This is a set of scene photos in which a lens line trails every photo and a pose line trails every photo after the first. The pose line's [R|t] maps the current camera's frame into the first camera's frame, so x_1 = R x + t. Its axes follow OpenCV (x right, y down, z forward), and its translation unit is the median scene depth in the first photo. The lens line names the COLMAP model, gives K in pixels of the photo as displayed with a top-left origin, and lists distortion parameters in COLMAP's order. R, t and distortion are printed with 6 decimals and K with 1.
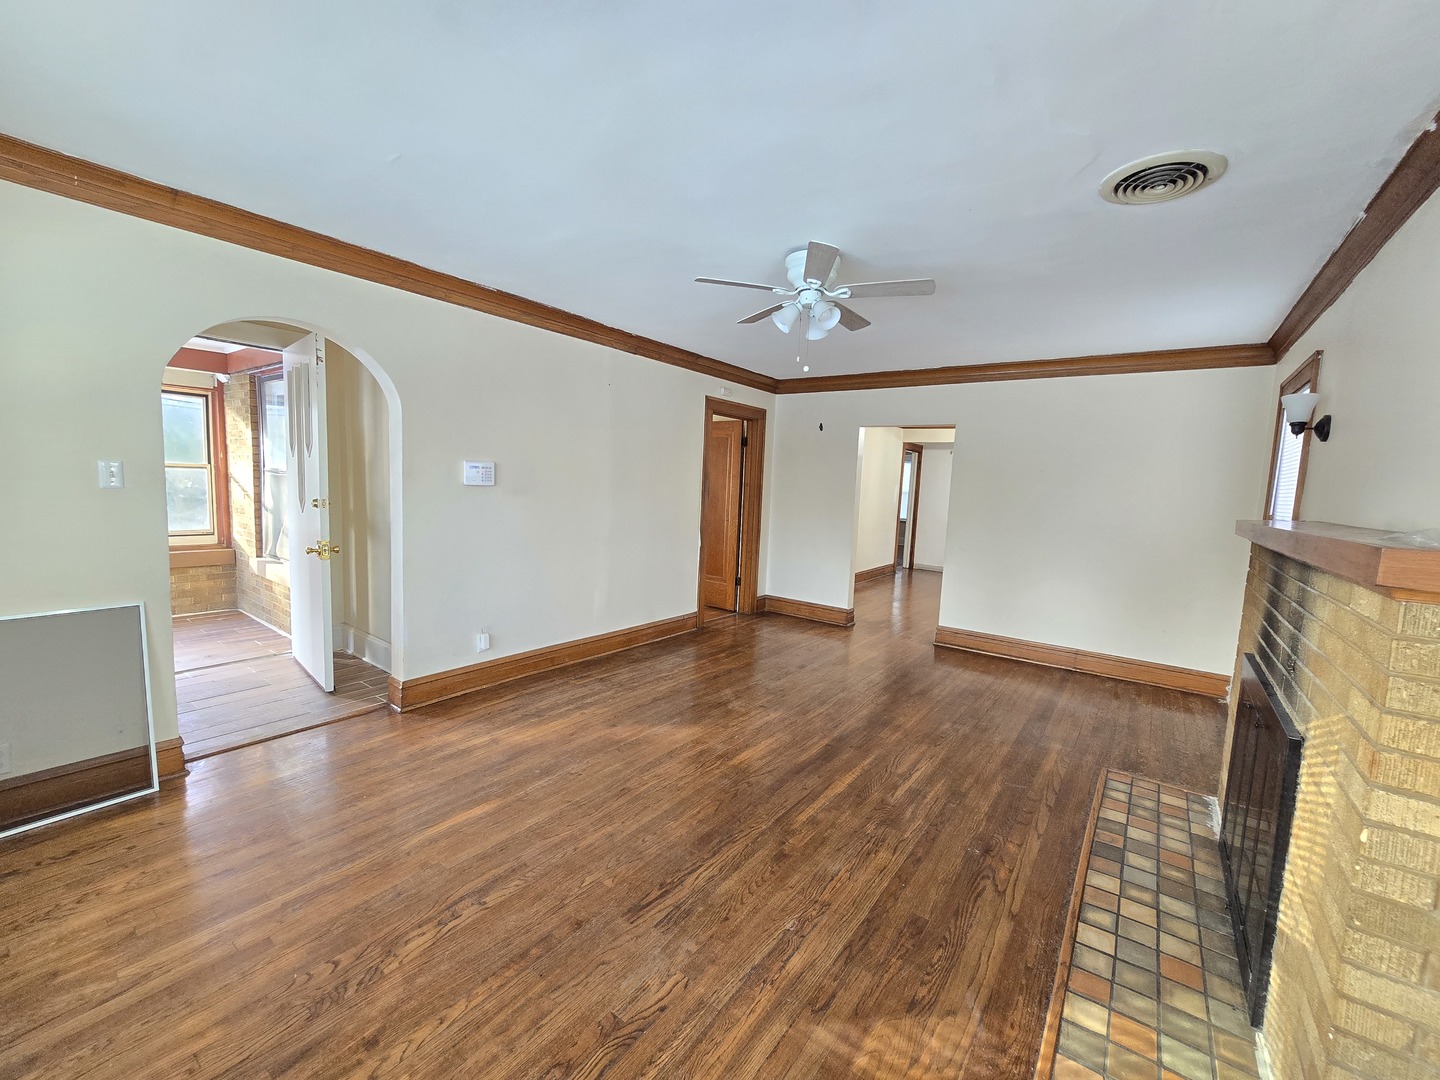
lens RADIAL K [[588.0, 0, 717.0], [0, 588.0, 542.2], [0, 0, 1]] dist [0.000123, -0.000089]
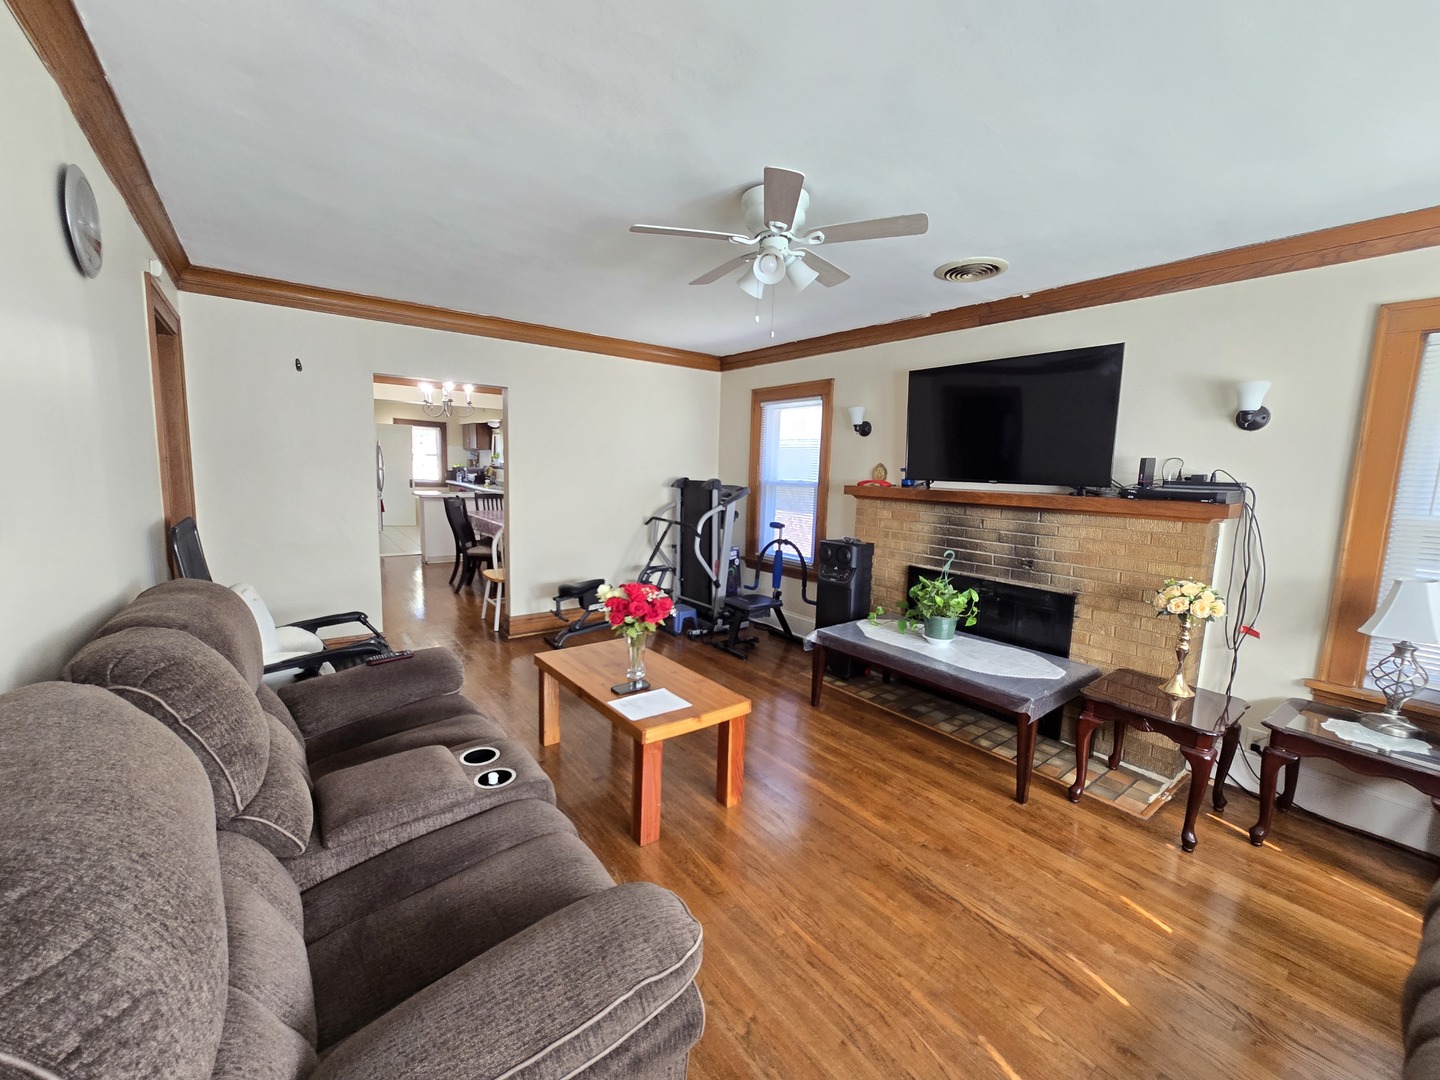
lens RADIAL K [[588.0, 0, 719.8], [0, 588.0, 540.6], [0, 0, 1]] dist [0.000123, -0.000089]
pose [[0.279852, -0.150578, 0.948161, -0.863953], [0.077973, 0.987925, 0.133880, -0.156210], [-0.956871, 0.036464, 0.288214, 1.055179]]
